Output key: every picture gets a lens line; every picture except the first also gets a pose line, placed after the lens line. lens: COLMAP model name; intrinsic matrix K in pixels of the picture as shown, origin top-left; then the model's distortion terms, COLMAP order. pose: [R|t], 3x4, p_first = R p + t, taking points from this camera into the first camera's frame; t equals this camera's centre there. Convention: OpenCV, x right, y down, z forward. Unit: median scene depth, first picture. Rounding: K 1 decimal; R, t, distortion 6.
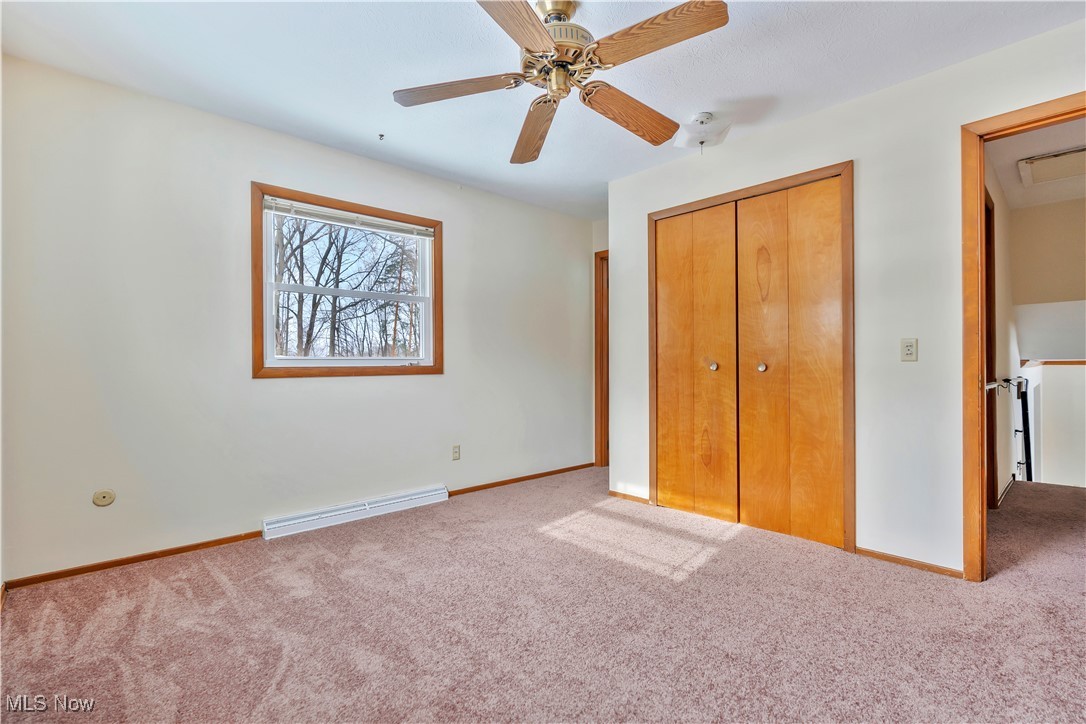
lens RADIAL K [[495.7, 0, 552.4], [0, 495.7, 363.5], [0, 0, 1]] dist [-0.002659, 0.000669]
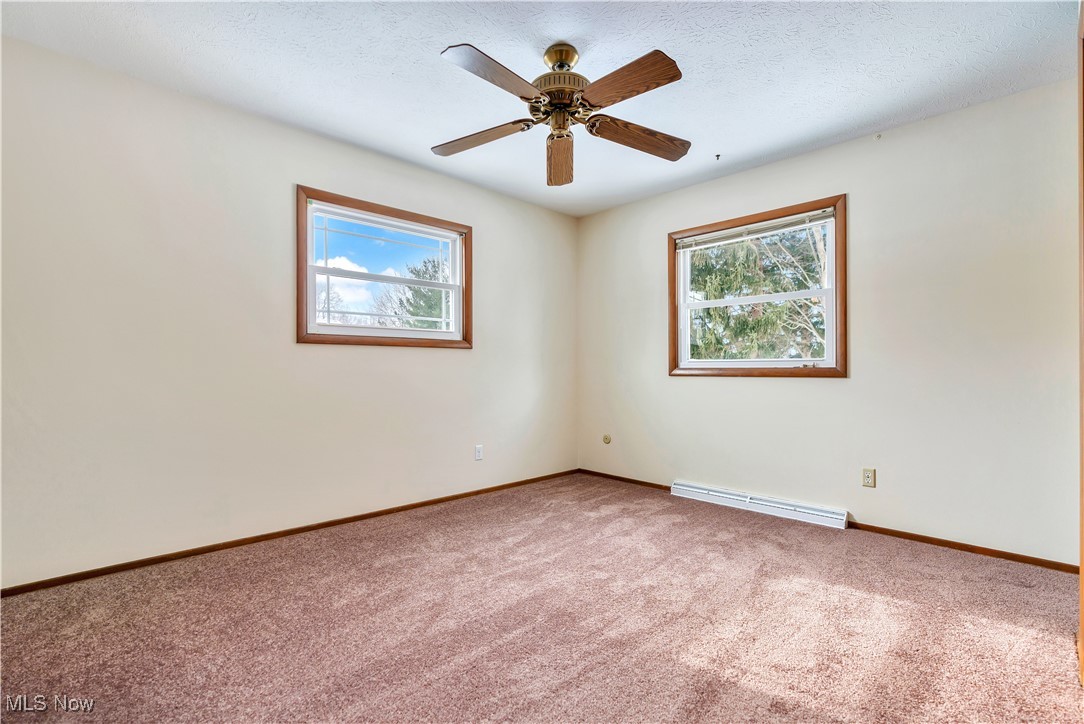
lens RADIAL K [[494.8, 0, 540.7], [0, 494.8, 366.6], [0, 0, 1]] dist [-0.002659, 0.000669]
pose [[0.014273, -0.002850, -0.999894, 0.694300], [-0.001674, 0.999994, -0.002874, 0.008234], [0.999897, 0.001714, 0.014268, 0.557660]]
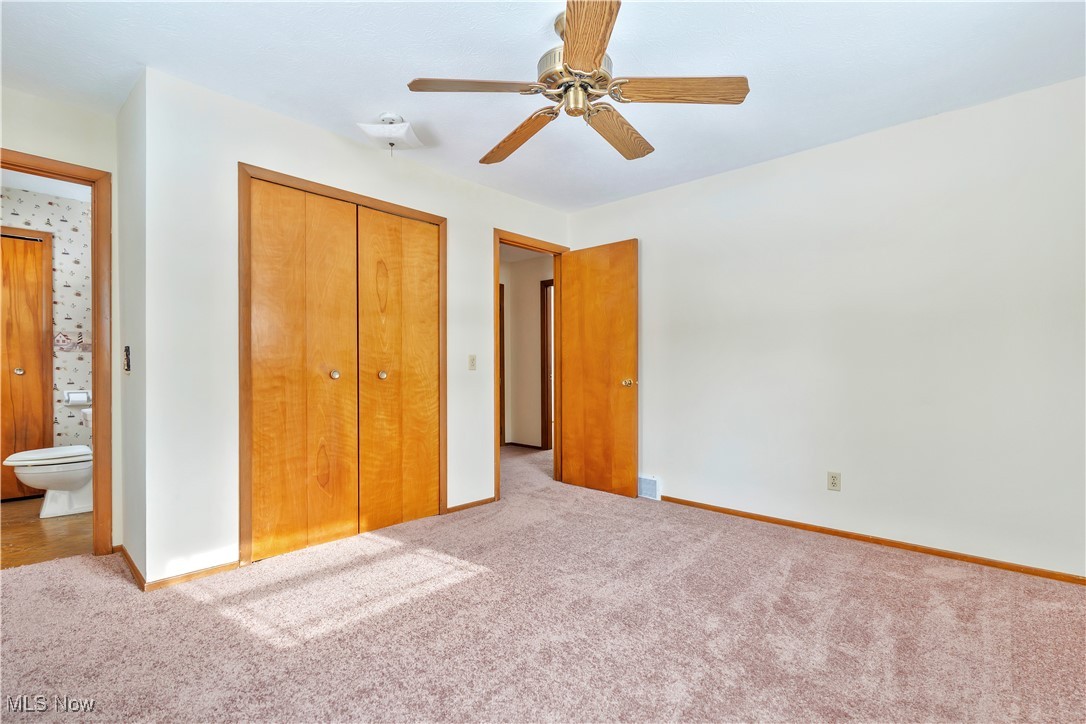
lens RADIAL K [[495.7, 0, 542.3], [0, 495.7, 363.7], [0, 0, 1]] dist [-0.002659, 0.000669]
pose [[-0.051204, 0.012962, 0.998604, -0.605401], [-0.005444, 0.999897, -0.013258, -0.003127], [-0.998673, -0.006115, -0.051128, 0.667171]]
